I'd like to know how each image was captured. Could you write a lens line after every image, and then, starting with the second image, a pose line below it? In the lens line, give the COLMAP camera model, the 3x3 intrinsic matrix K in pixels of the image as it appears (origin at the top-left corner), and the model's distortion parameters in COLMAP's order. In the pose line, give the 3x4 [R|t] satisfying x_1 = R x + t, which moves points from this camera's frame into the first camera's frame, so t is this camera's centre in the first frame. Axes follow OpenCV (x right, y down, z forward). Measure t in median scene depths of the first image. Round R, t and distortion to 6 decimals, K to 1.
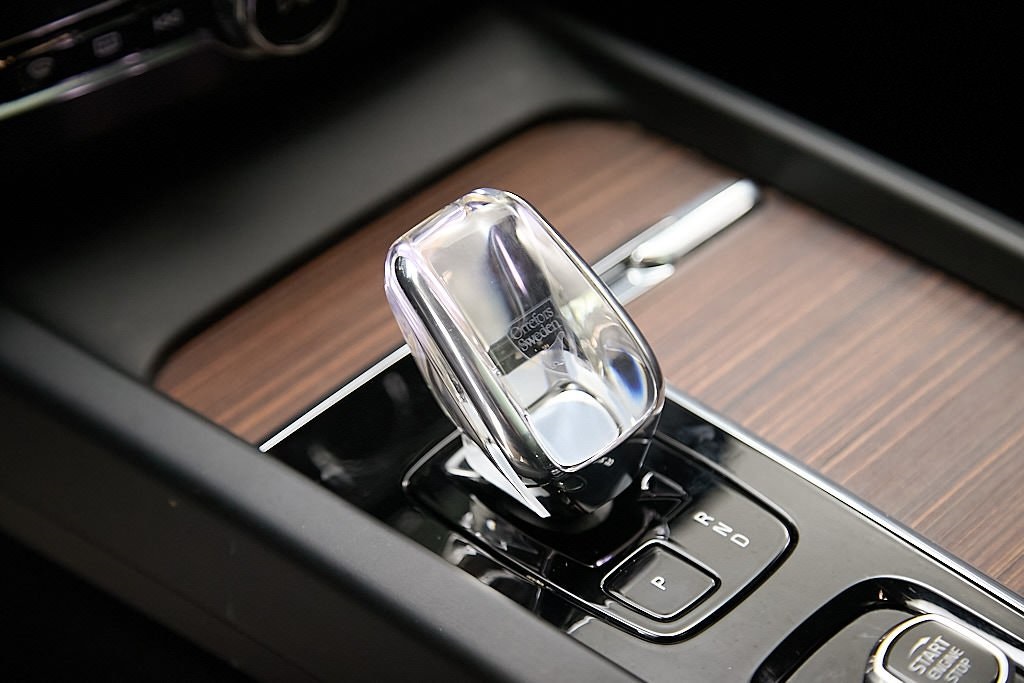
lens RADIAL K [[2217.9, 0, 515.2], [0, 2217.9, 342.0], [0, 0, 1]] dist [-0.053180, 0.000000]
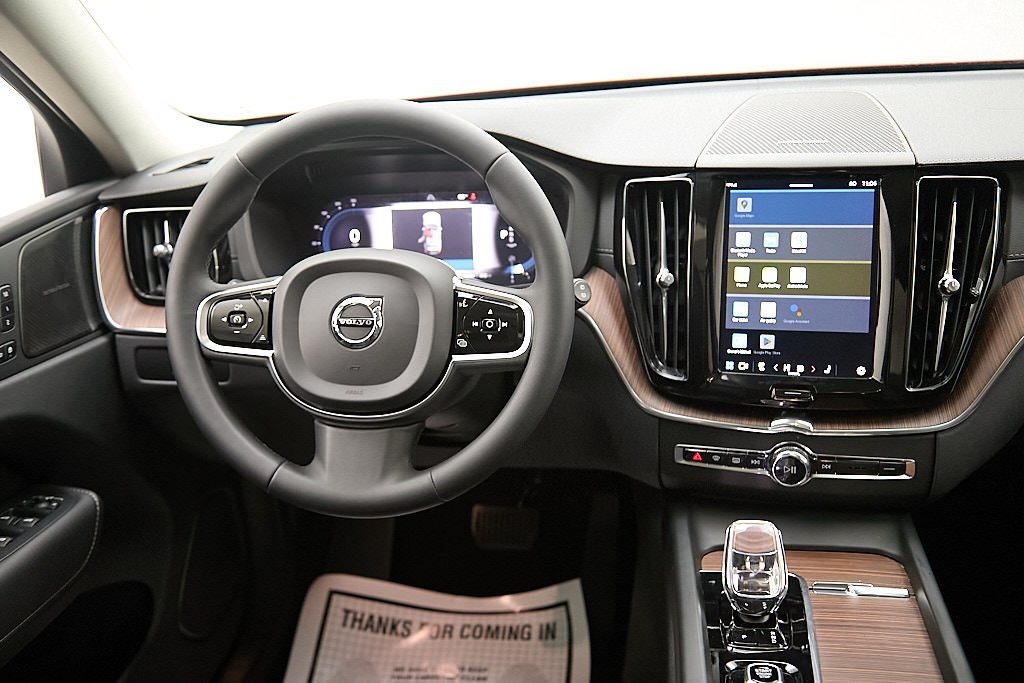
lens RADIAL K [[1060.3, 0, 506.4], [0, 1060.3, 346.6], [0, 0, 1]] dist [0.024379, 0.000000]
pose [[0.571186, 0.259704, -0.778653, 0.901833], [-0.498742, 0.863239, -0.077940, 0.028413], [0.651923, 0.432865, 0.622595, -0.412873]]
